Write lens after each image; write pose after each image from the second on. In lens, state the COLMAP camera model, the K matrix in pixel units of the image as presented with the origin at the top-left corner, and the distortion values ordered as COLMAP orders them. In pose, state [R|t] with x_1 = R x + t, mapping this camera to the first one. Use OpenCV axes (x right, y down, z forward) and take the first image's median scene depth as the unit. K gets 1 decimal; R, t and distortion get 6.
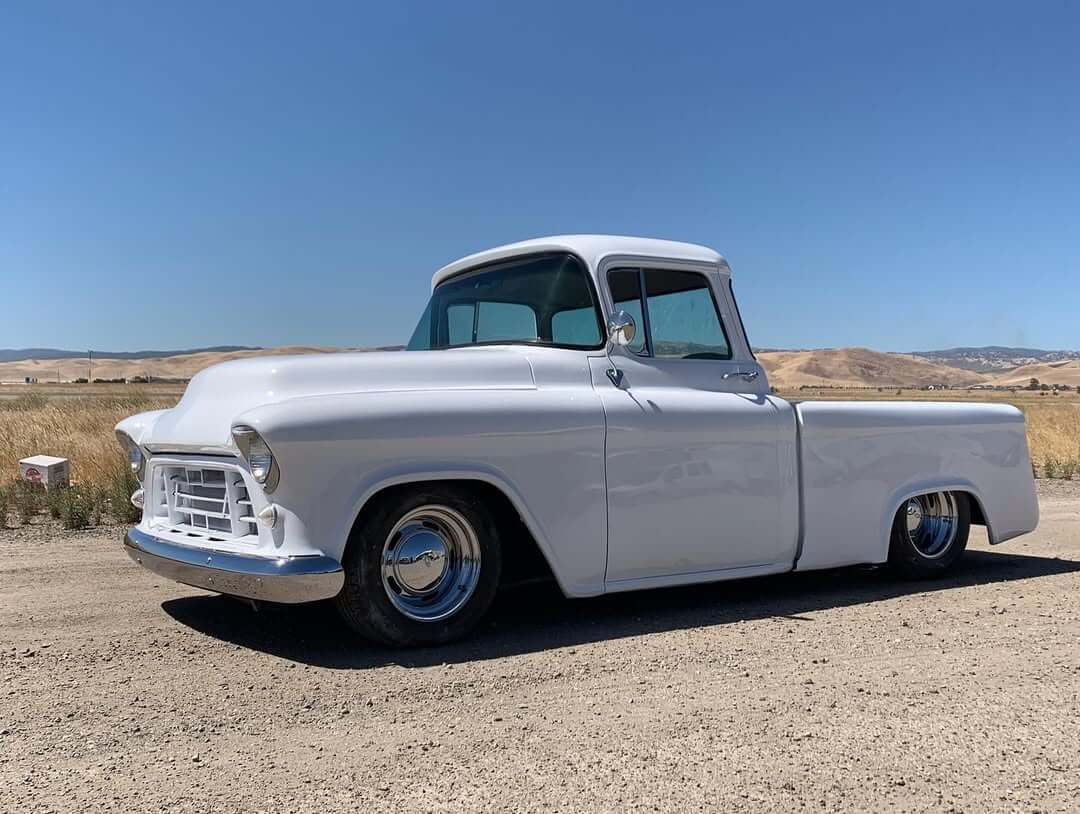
lens RADIAL K [[1292.4, 0, 540.0], [0, 1292.4, 407.0], [0, 0, 1]] dist [0.004667, 0.018534]
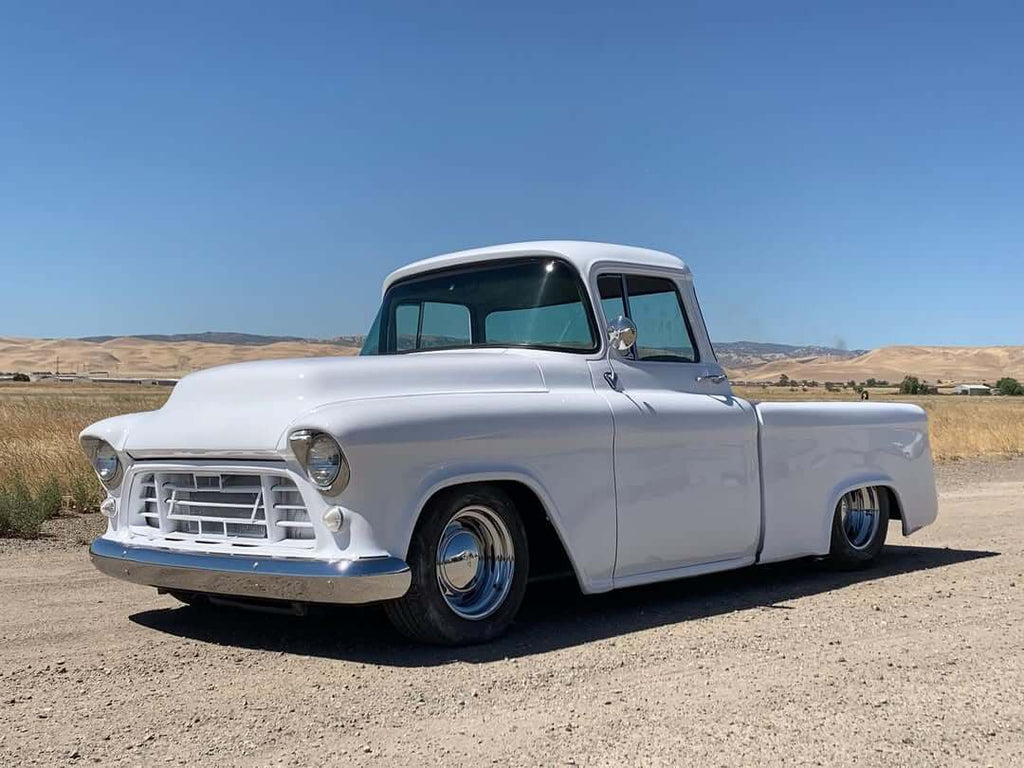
lens RADIAL K [[1450.5, 0, 512.0], [0, 1450.5, 384.0], [0, 0, 1]] dist [0.031685, -0.032338]
pose [[0.975513, -0.000693, 0.219939, -0.271822], [0.003707, 0.999905, -0.013292, -0.004586], [-0.219909, 0.013781, 0.975423, -0.115121]]
